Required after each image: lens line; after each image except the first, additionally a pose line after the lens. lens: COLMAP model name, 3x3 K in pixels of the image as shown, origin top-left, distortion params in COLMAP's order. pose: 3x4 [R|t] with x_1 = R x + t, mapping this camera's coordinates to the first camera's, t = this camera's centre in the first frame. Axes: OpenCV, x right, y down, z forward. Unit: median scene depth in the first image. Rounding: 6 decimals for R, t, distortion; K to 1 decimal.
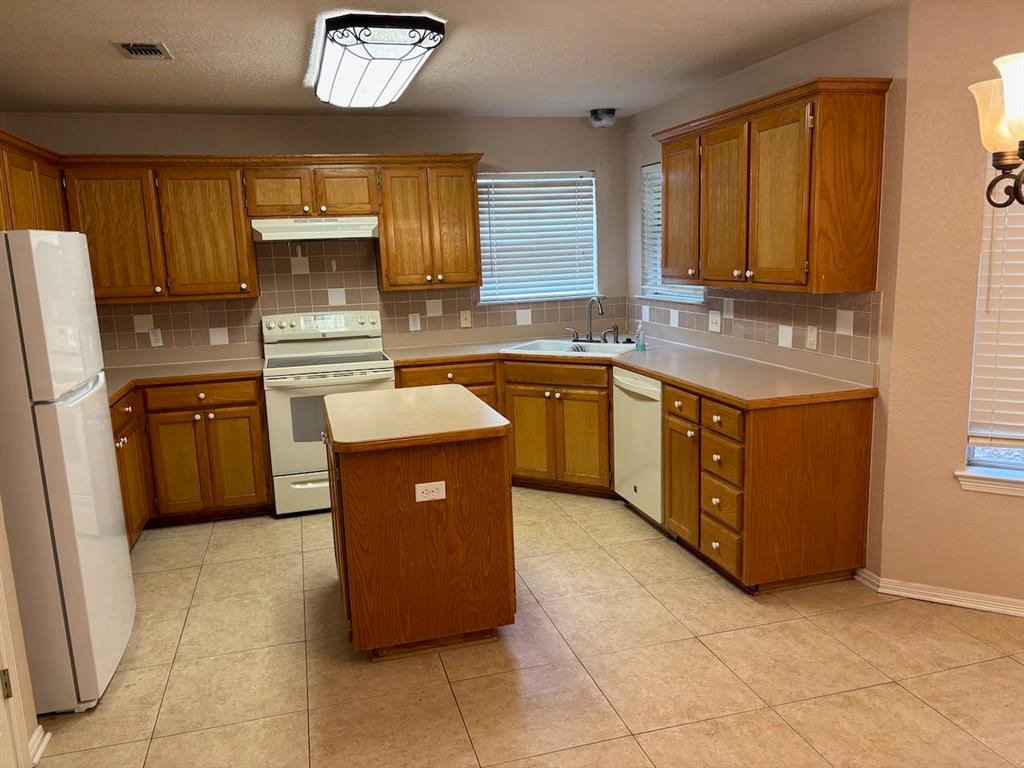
lens RADIAL K [[771.3, 0, 508.8], [0, 771.3, 390.0], [0, 0, 1]] dist [0.012786, -0.001456]
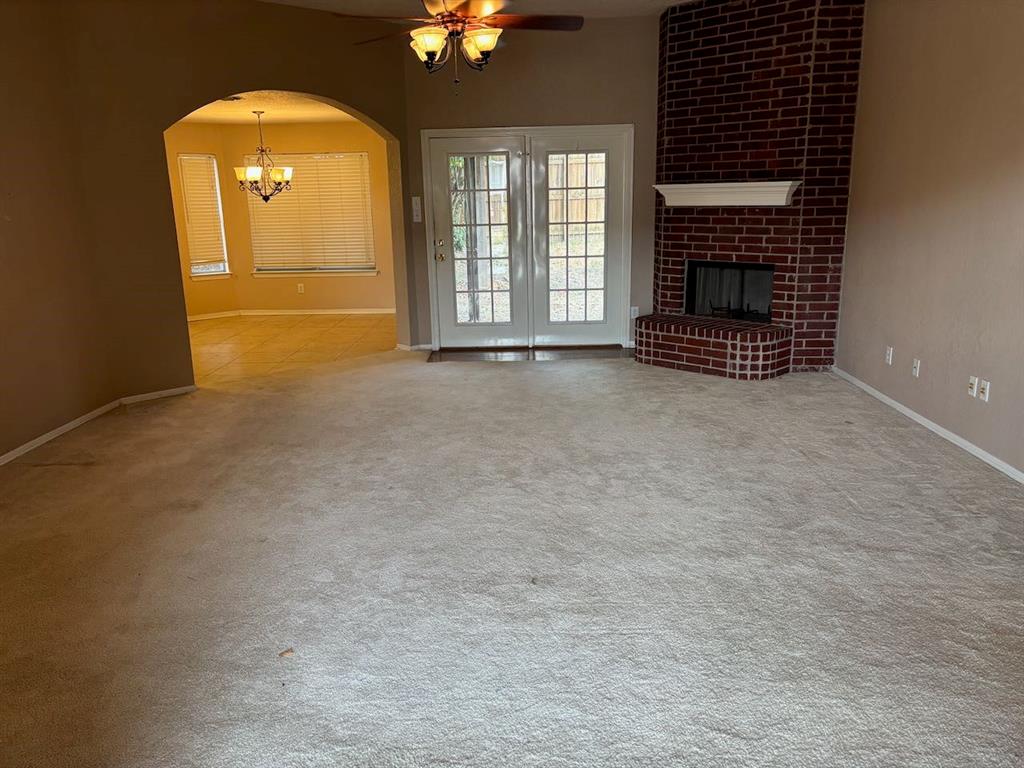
lens RADIAL K [[775.6, 0, 512.0], [0, 775.6, 384.0], [0, 0, 1]] dist [-0.000877, 0.000808]
pose [[0.280101, -0.198243, 0.939278, -2.038215], [0.181502, 0.971733, 0.150967, 0.290560], [-0.942656, 0.128195, 0.308165, -1.099844]]
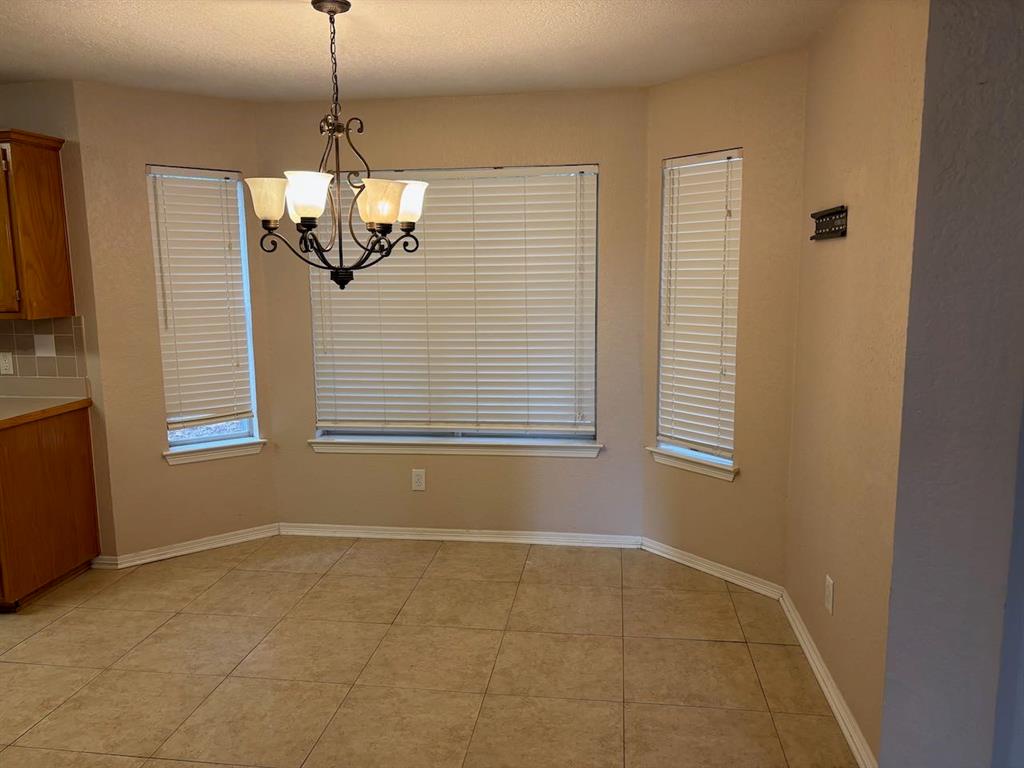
lens RADIAL K [[775.6, 0, 512.0], [0, 775.6, 384.0], [0, 0, 1]] dist [-0.000877, 0.000808]
pose [[0.388825, -0.104692, 0.915344, -0.364468], [0.161473, 0.985888, 0.044169, 0.028926], [-0.907051, 0.130629, 0.400243, -0.058908]]
